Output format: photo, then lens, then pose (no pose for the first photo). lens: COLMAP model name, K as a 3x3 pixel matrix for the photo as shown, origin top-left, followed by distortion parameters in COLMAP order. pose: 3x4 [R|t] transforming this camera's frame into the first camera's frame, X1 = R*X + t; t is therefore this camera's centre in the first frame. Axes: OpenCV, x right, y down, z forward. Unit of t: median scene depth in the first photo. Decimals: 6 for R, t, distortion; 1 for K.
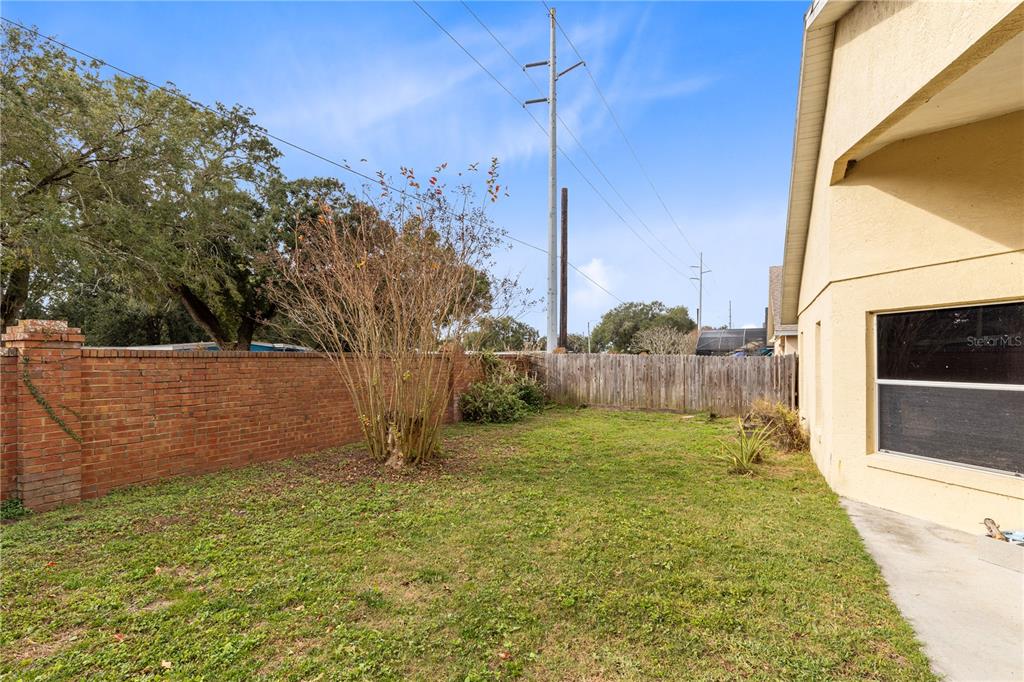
lens RADIAL K [[467.1, 0, 513.2], [0, 467.1, 361.0], [0, 0, 1]] dist [0.002953, -0.000076]
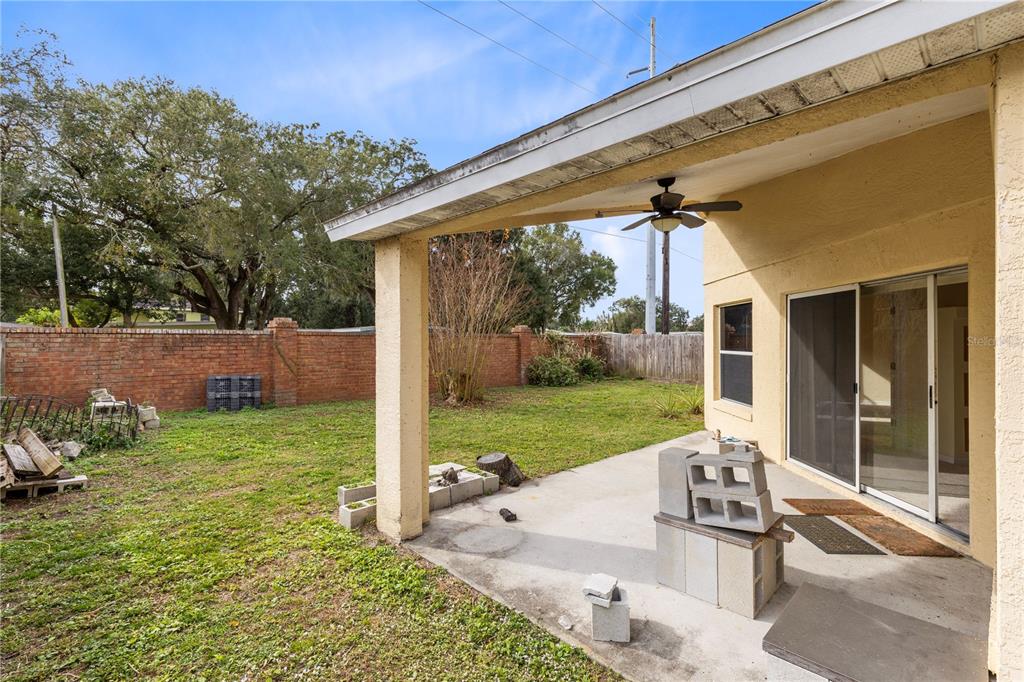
lens RADIAL K [[467.1, 0, 514.8], [0, 467.1, 341.2], [0, 0, 1]] dist [0.002953, -0.000076]
pose [[0.946878, 0.005403, -0.321548, 0.248836], [-0.006018, 0.999981, -0.000917, 0.005622], [0.321537, 0.002804, 0.946893, -0.246059]]
